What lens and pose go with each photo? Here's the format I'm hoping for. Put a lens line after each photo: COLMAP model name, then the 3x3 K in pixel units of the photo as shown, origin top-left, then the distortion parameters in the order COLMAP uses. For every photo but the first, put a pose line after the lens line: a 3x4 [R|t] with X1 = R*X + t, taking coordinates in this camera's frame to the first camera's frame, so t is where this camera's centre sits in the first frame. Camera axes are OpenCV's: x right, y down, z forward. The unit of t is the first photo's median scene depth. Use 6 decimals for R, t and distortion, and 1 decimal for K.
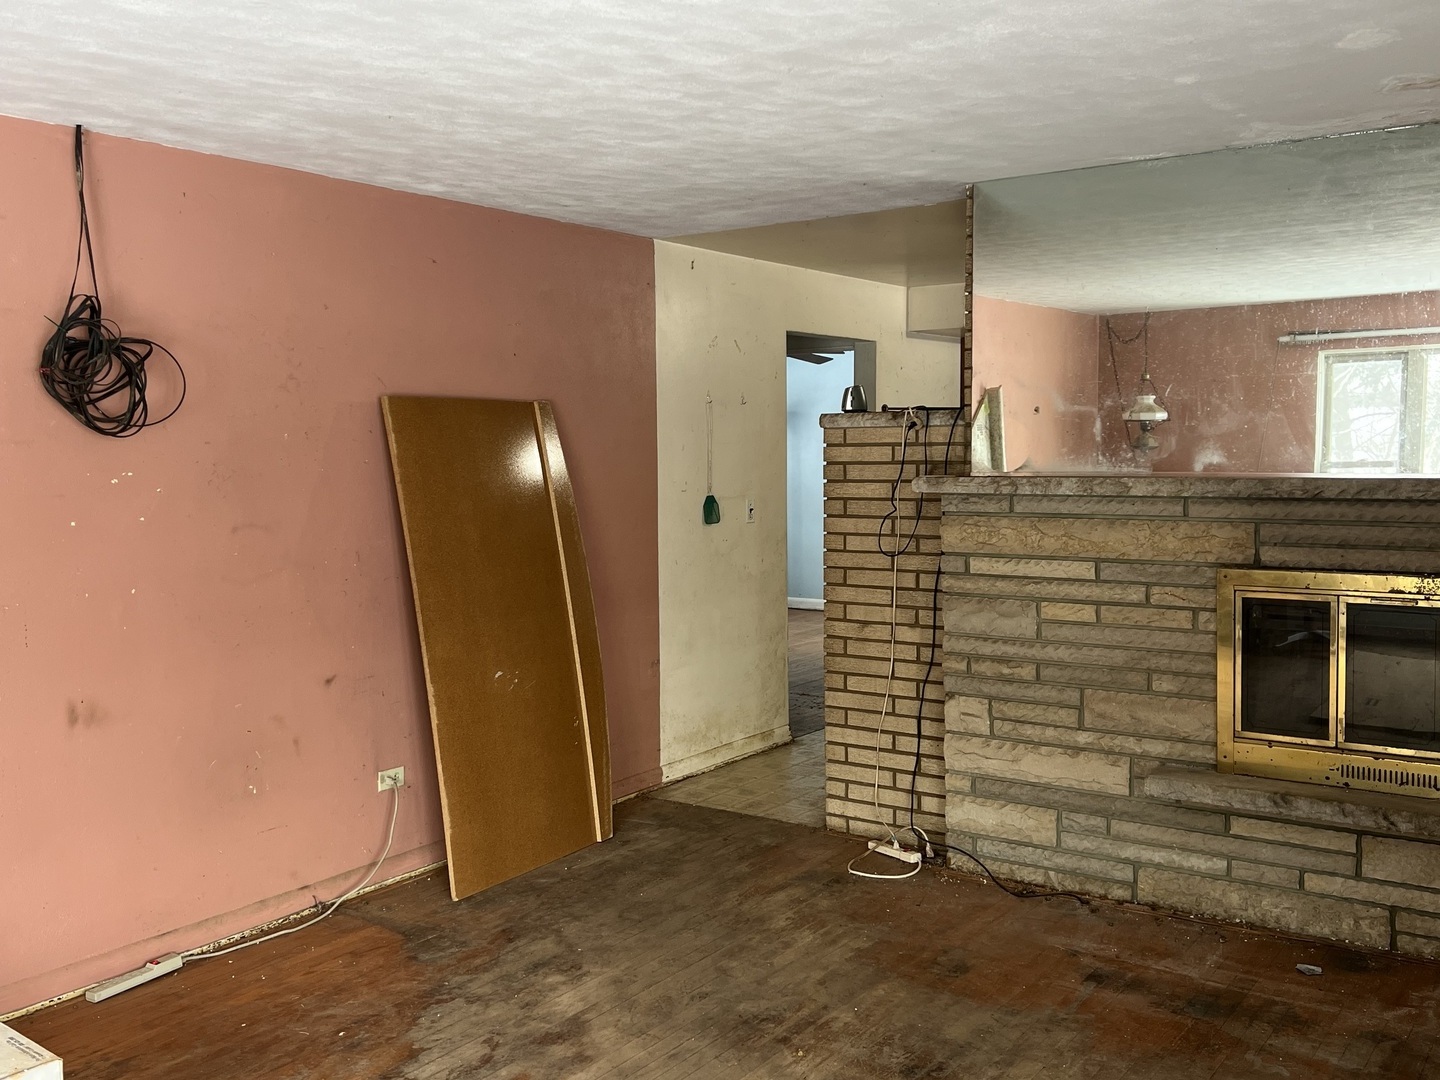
lens RADIAL K [[1339.3, 0, 720.4], [0, 1339.3, 539.9], [0, 0, 1]] dist [-0.010167, 0.000000]
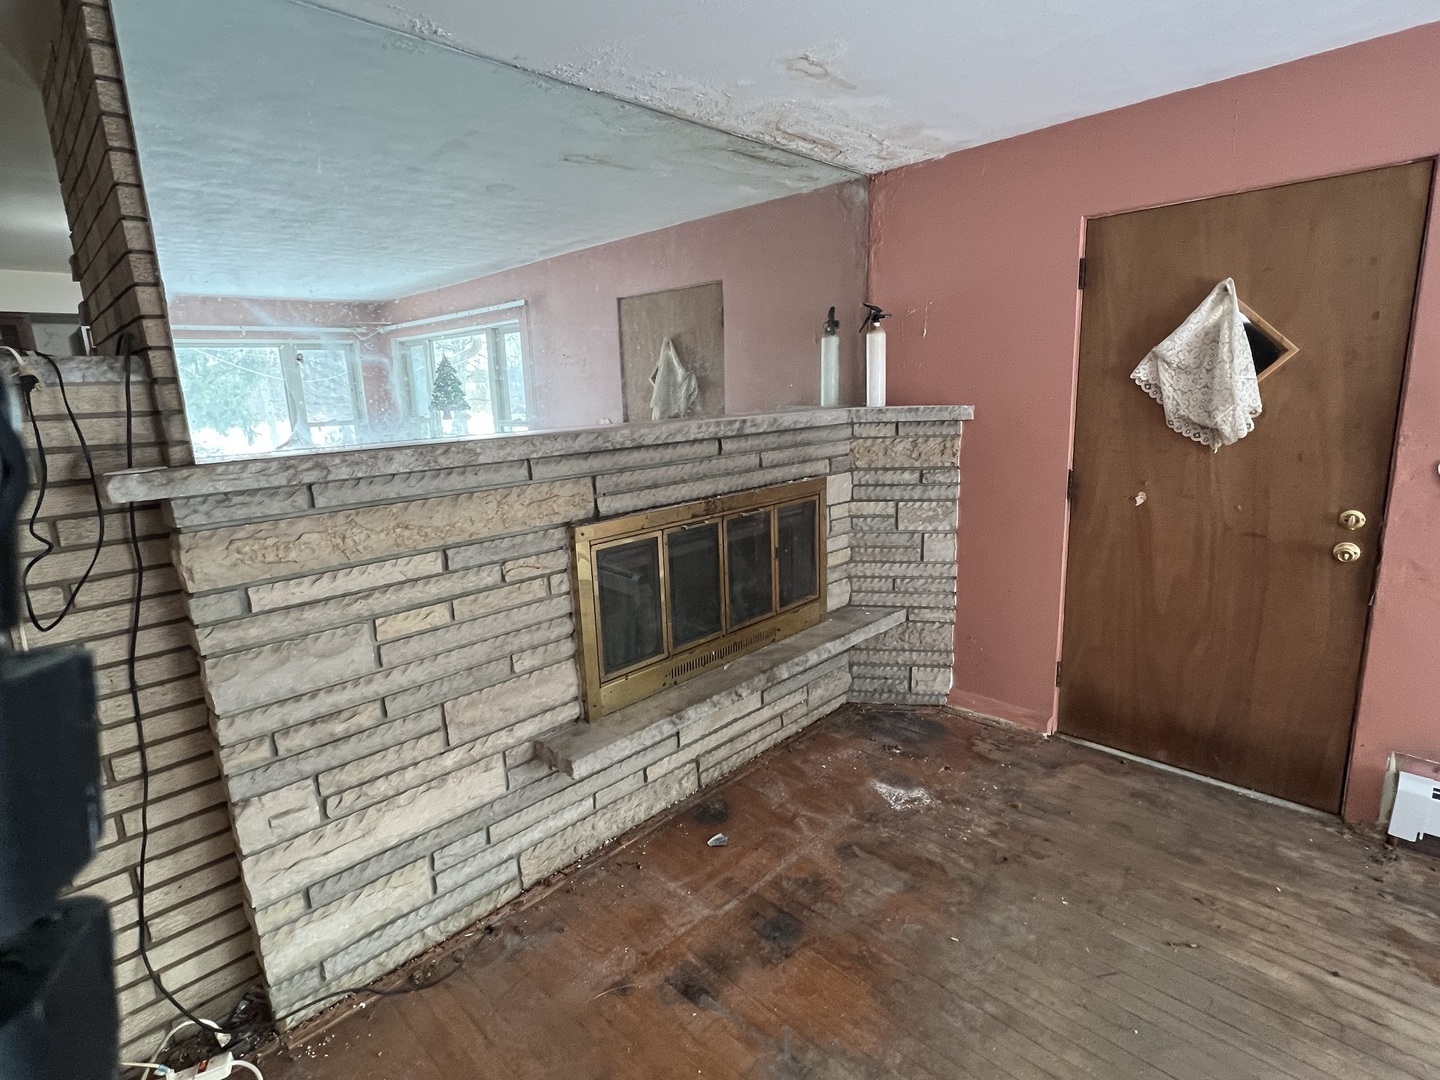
lens RADIAL K [[720.8, 0, 719.4], [0, 720.8, 539.5], [0, 0, 1]] dist [0.010888, -0.000433]
pose [[0.165529, -0.202220, 0.965250, -0.110830], [0.108362, 0.976555, 0.186005, -0.052854], [-0.980234, 0.073807, 0.183561, 0.747976]]
